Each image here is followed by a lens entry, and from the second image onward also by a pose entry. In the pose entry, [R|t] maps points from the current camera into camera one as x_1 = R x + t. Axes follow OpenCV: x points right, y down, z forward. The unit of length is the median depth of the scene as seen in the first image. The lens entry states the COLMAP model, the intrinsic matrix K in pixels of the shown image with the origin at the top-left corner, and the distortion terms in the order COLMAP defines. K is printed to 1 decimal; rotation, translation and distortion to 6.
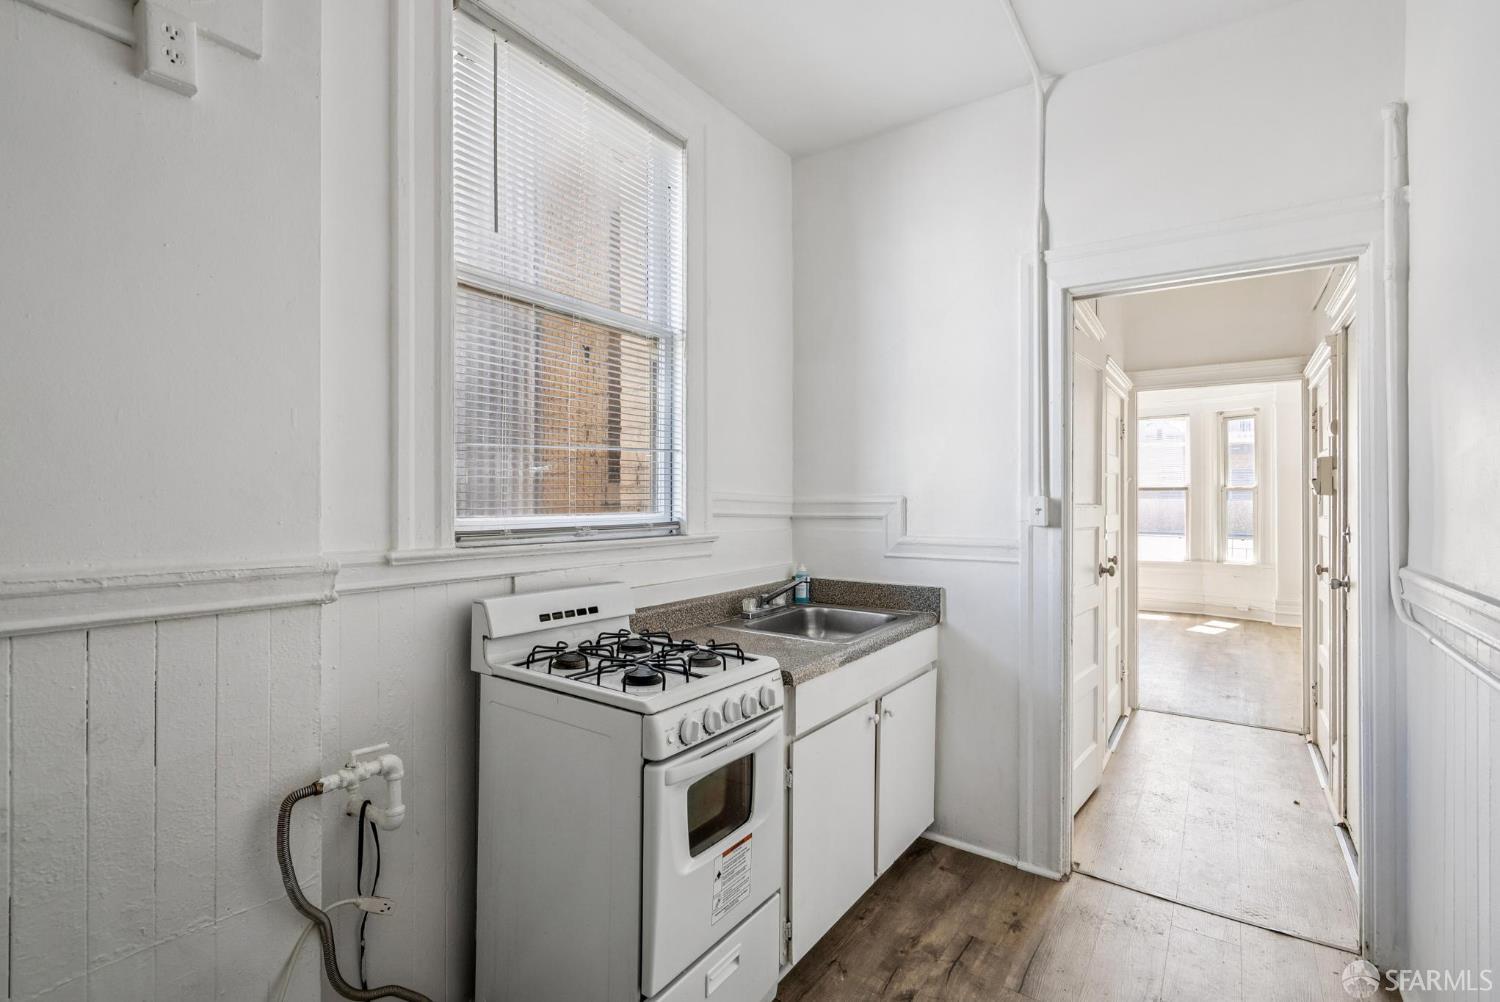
lens RADIAL K [[709.1, 0, 734.4], [0, 709.1, 499.7], [0, 0, 1]] dist [-0.001921, -0.001377]
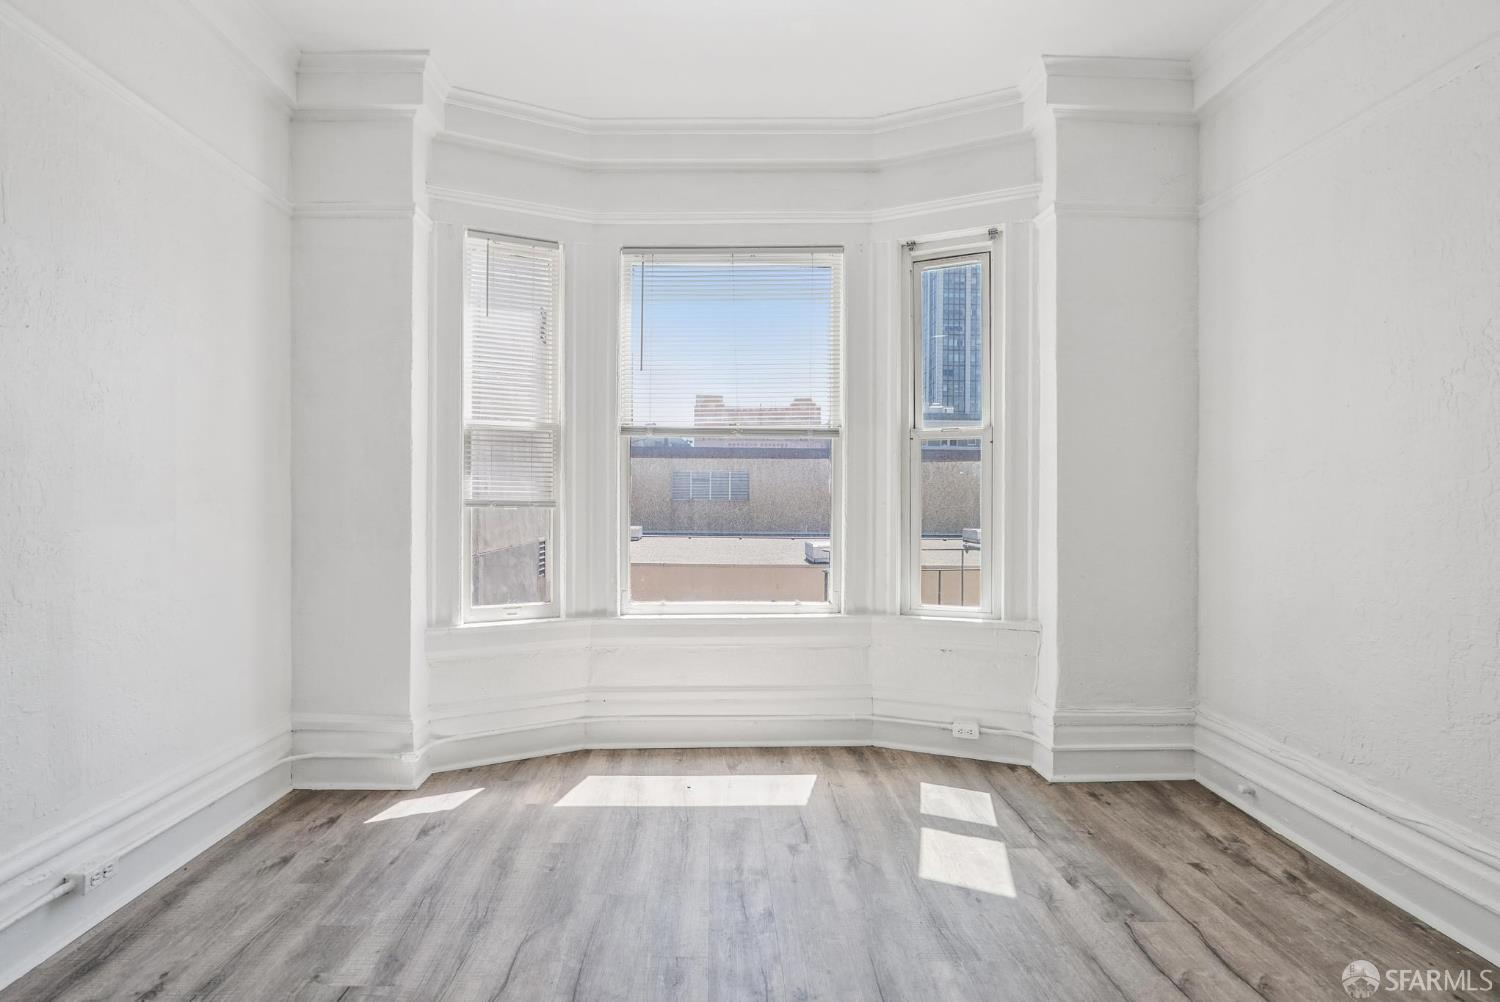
lens RADIAL K [[709.1, 0, 714.8], [0, 709.1, 507.9], [0, 0, 1]] dist [-0.001921, -0.001377]
pose [[0.807969, -0.006684, 0.589187, 0.366414], [-0.001231, 0.999914, 0.013031, 0.022546], [-0.589224, -0.011254, 0.807891, 0.756205]]
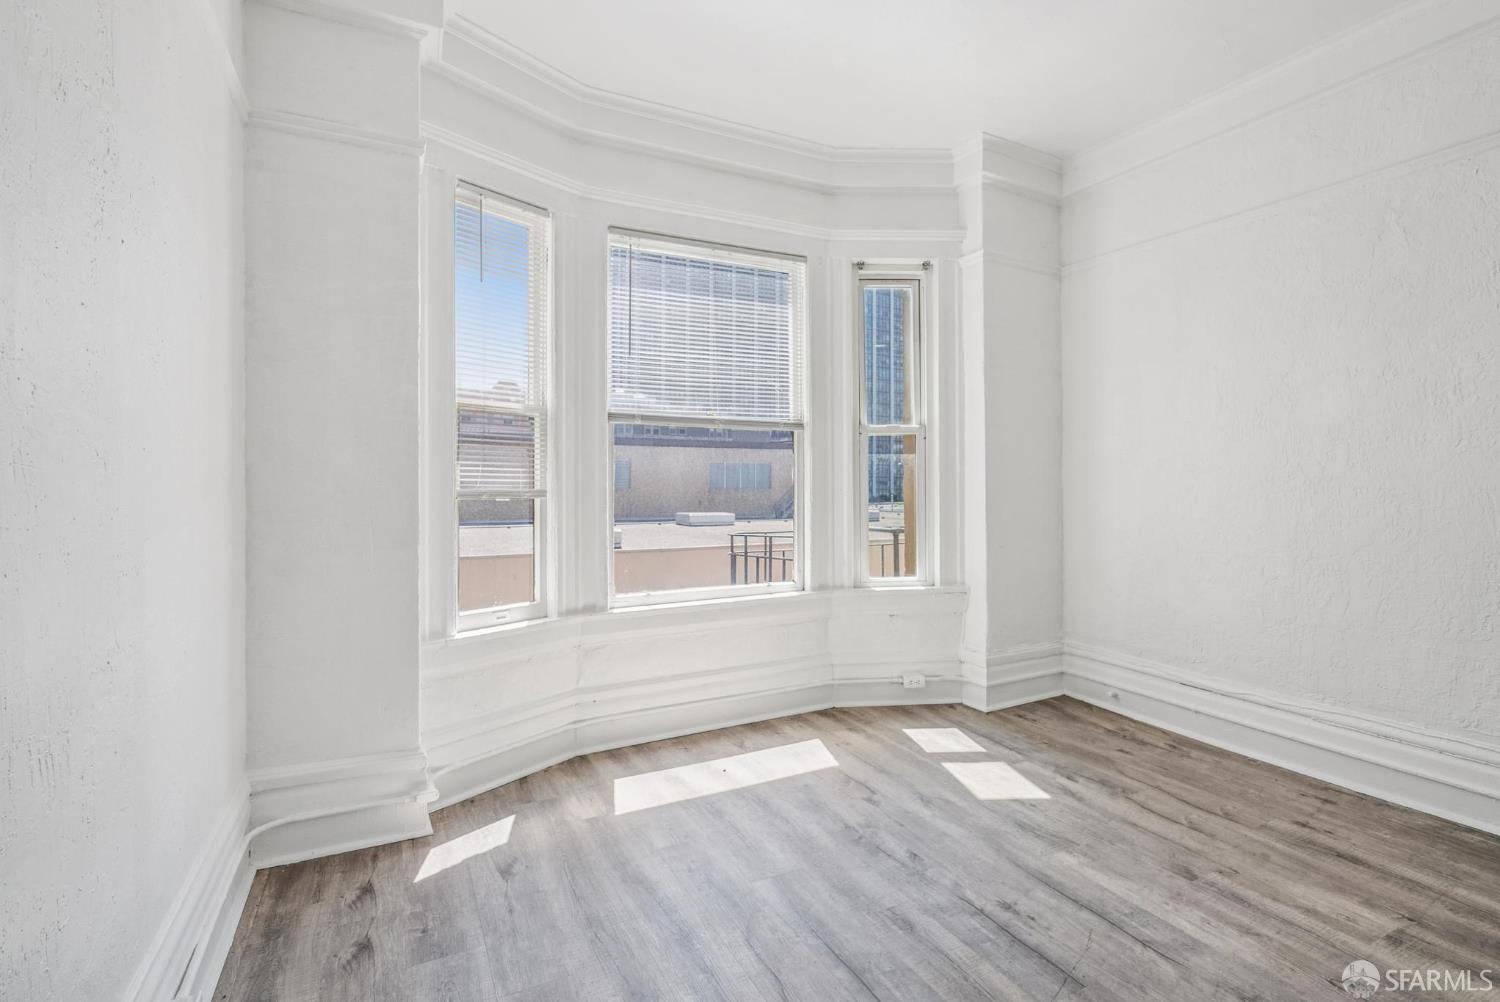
lens RADIAL K [[709.1, 0, 746.2], [0, 709.1, 487.4], [0, 0, 1]] dist [-0.001921, -0.001377]
pose [[0.453438, -0.004928, 0.891274, 0.244894], [0.004075, 0.999986, 0.003456, 0.021553], [-0.891278, 0.002065, 0.453452, 0.878431]]
